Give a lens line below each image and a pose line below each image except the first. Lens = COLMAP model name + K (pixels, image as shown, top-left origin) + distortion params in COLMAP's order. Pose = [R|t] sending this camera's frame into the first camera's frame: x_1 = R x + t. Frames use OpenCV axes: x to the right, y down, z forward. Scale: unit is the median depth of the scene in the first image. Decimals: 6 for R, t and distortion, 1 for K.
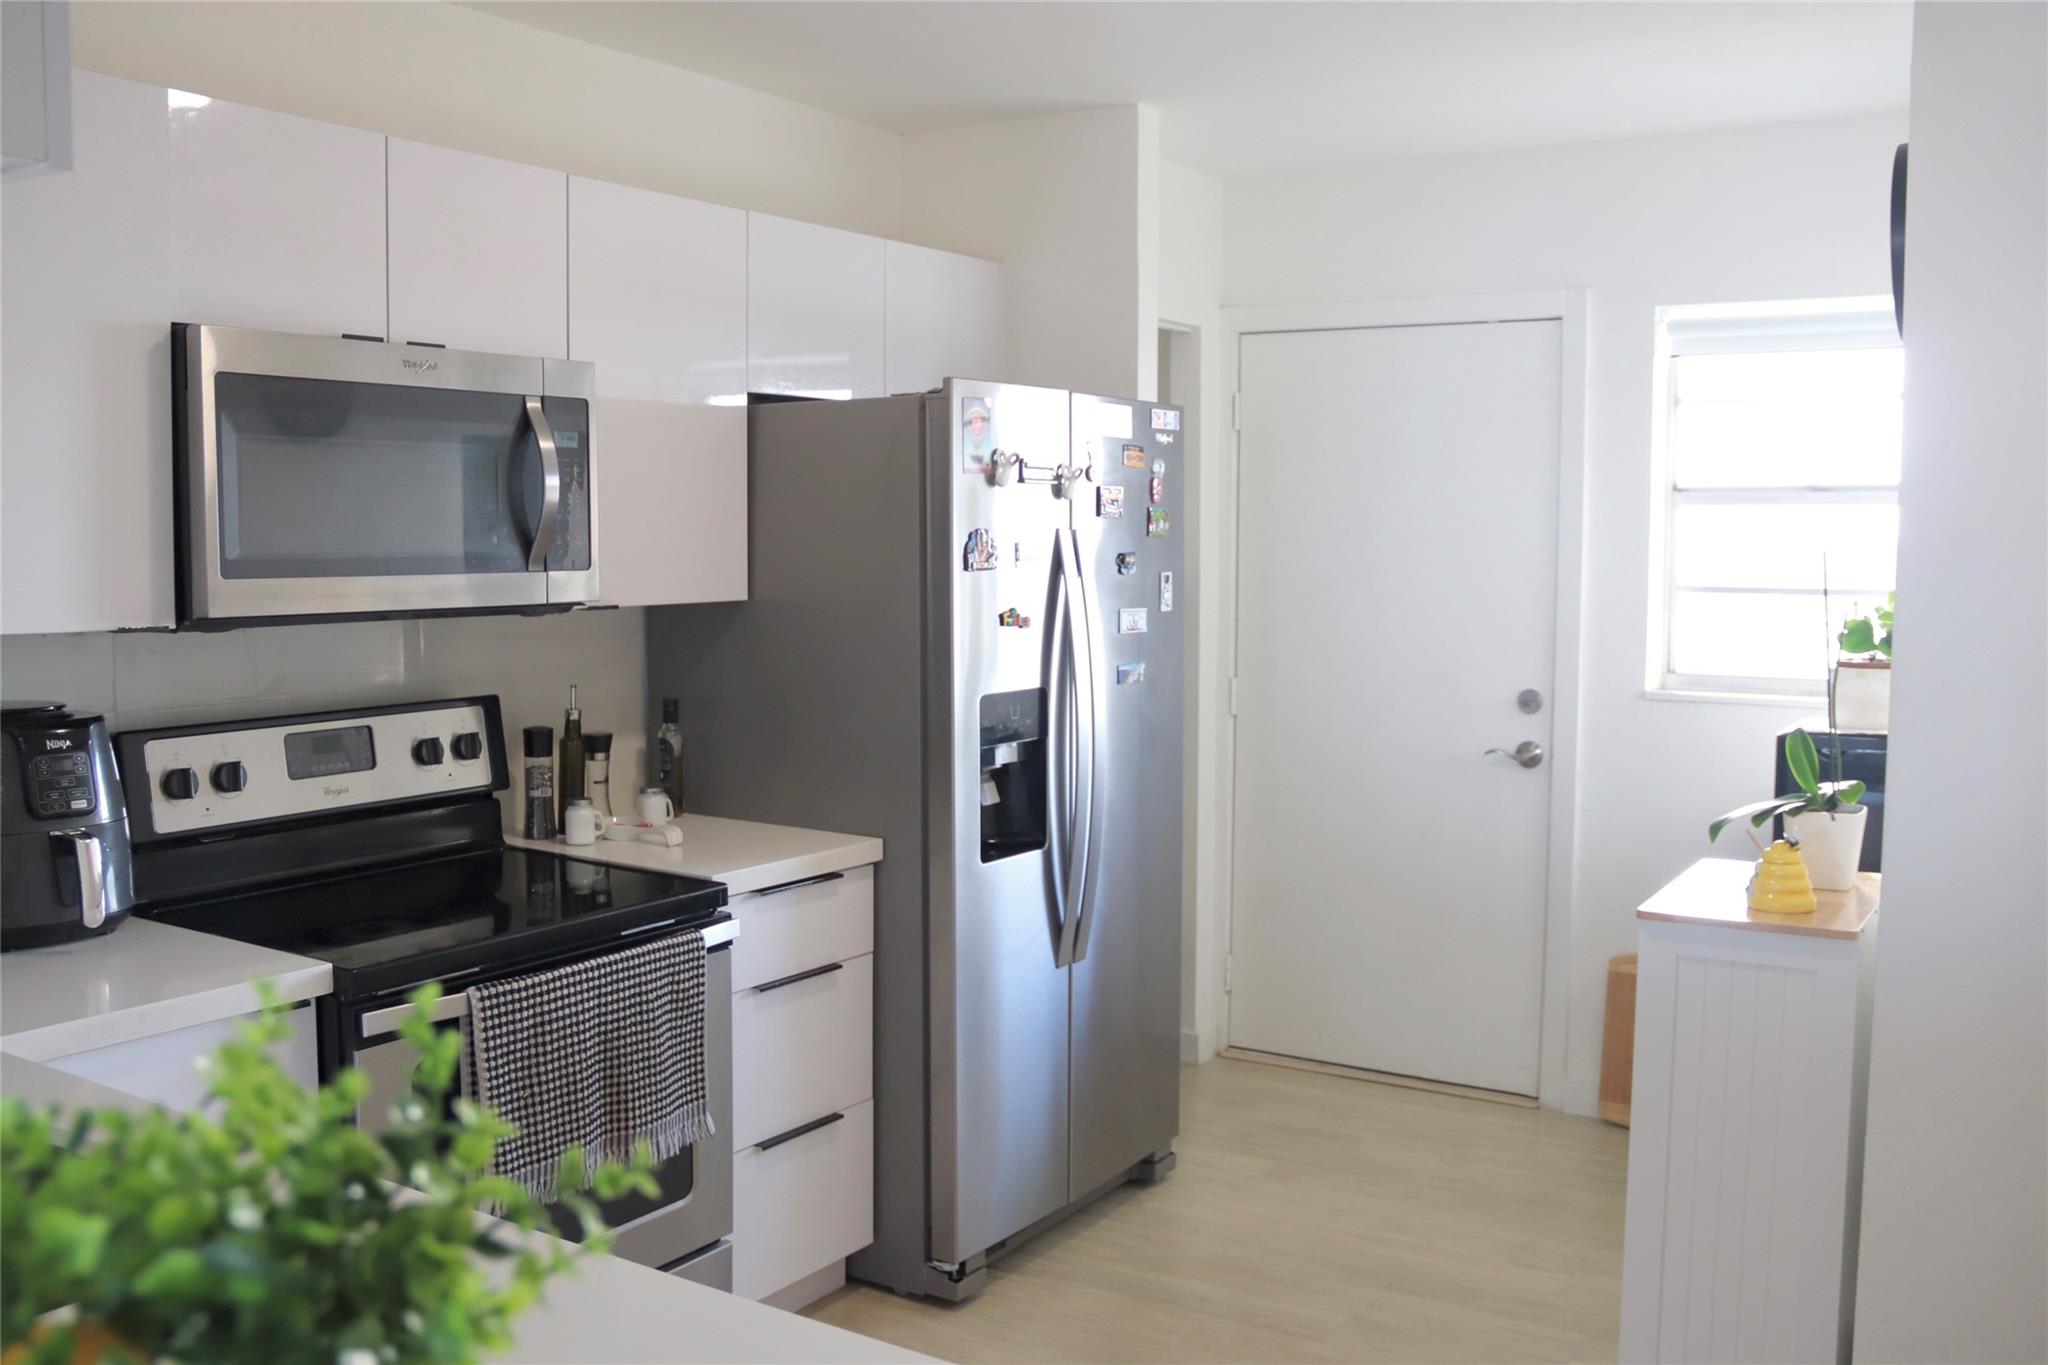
lens RADIAL K [[1944.8, 0, 1024.0], [0, 1944.8, 682.5], [0, 0, 1]] dist [0.002819, 0.001915]
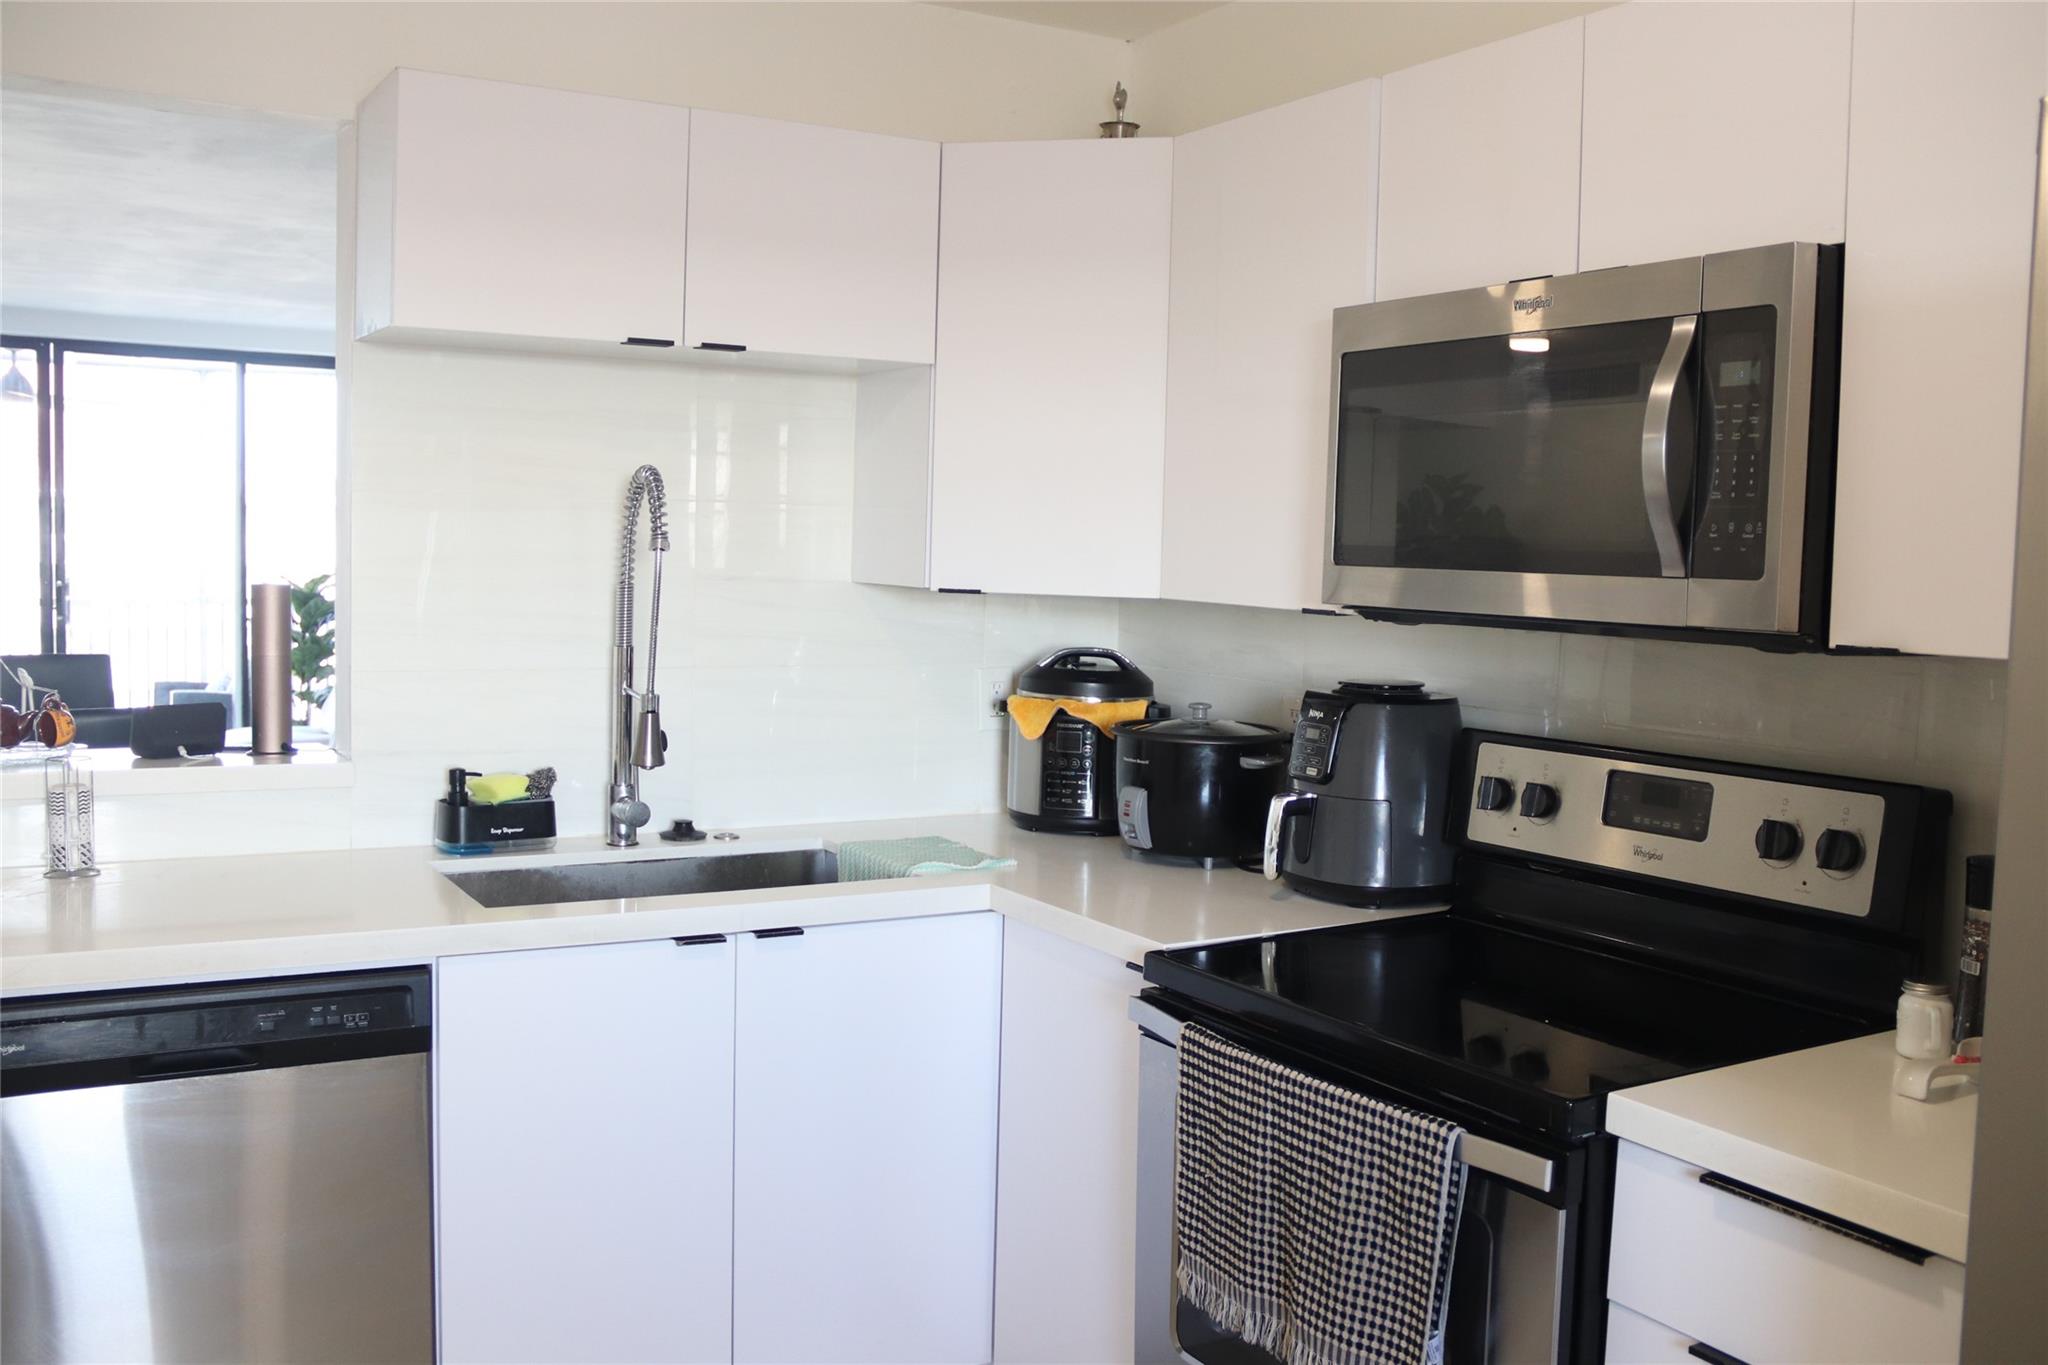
lens RADIAL K [[1944.8, 0, 1024.0], [0, 1944.8, 682.5], [0, 0, 1]] dist [0.002819, 0.001915]
pose [[-0.423109, 0.056518, -0.904314, 0.473440], [-0.101505, 0.988814, 0.109291, -0.075311], [0.900375, 0.138034, -0.412639, 1.124615]]
